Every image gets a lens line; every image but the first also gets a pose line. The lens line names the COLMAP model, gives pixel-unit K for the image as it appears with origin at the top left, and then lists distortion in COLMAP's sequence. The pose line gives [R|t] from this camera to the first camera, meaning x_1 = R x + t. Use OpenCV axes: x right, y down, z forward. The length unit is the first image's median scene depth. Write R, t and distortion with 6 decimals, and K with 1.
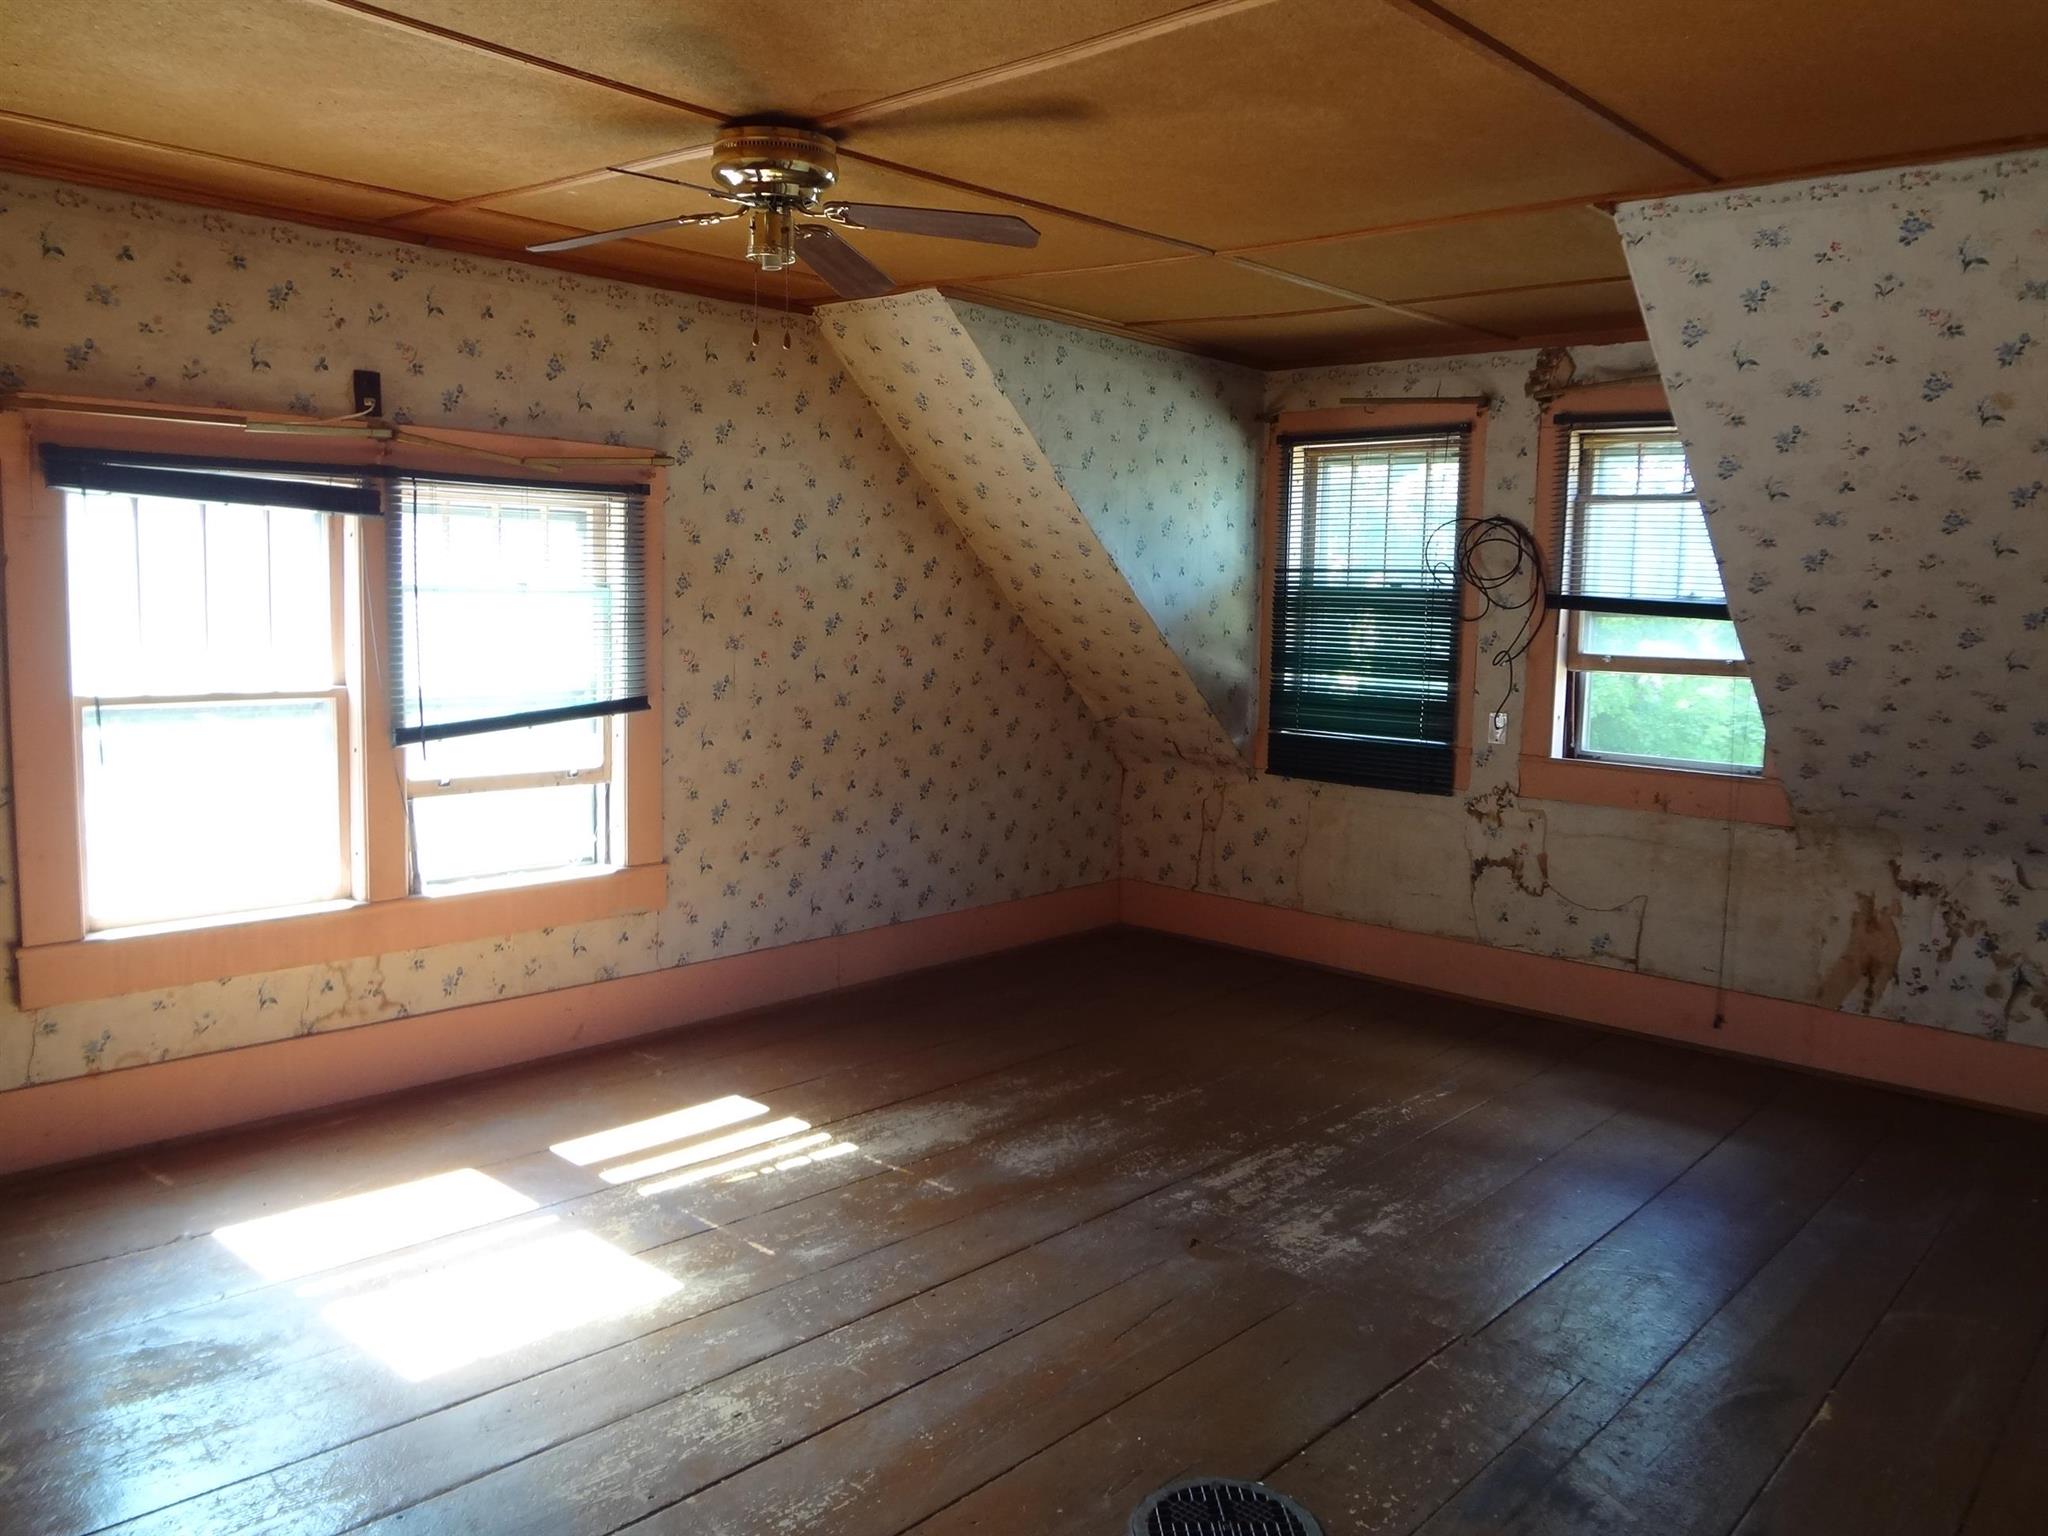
lens RADIAL K [[1523.3, 0, 1024.0], [0, 1523.3, 768.0], [0, 0, 1]] dist [-0.069192, 0.001172]
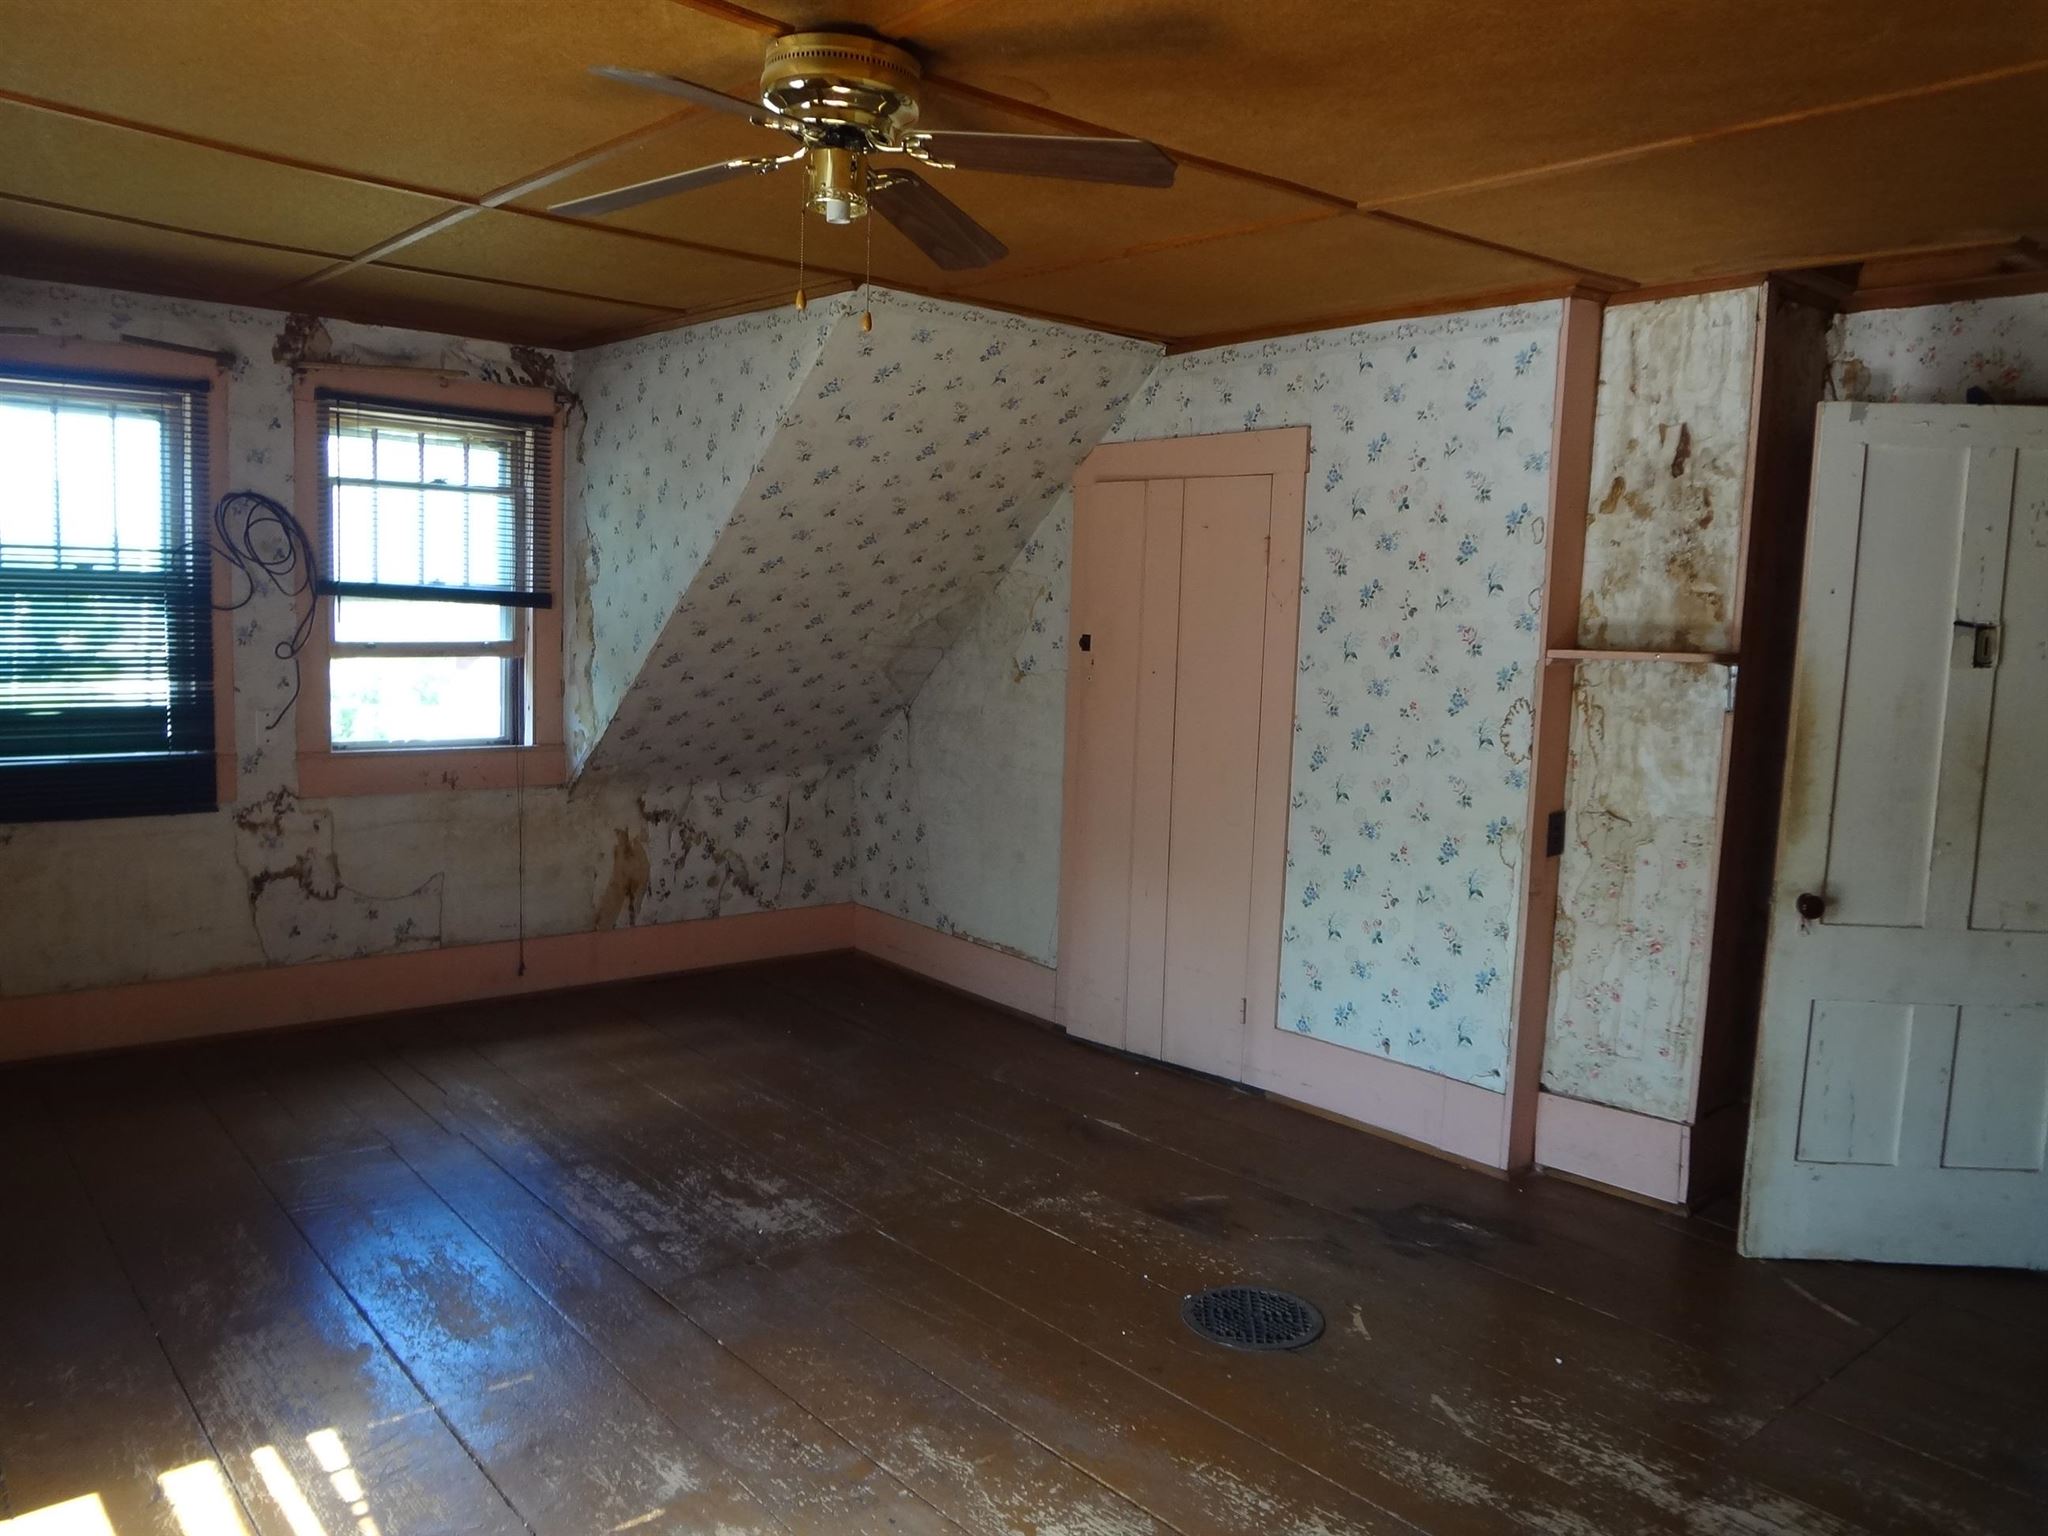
lens RADIAL K [[1523.3, 0, 1024.0], [0, 1523.3, 768.0], [0, 0, 1]] dist [-0.069192, 0.001172]
pose [[0.101209, -0.125084, 0.986971, -0.579077], [0.078408, 0.989982, 0.117425, -0.079268], [-0.991771, 0.065502, 0.110002, 0.500828]]
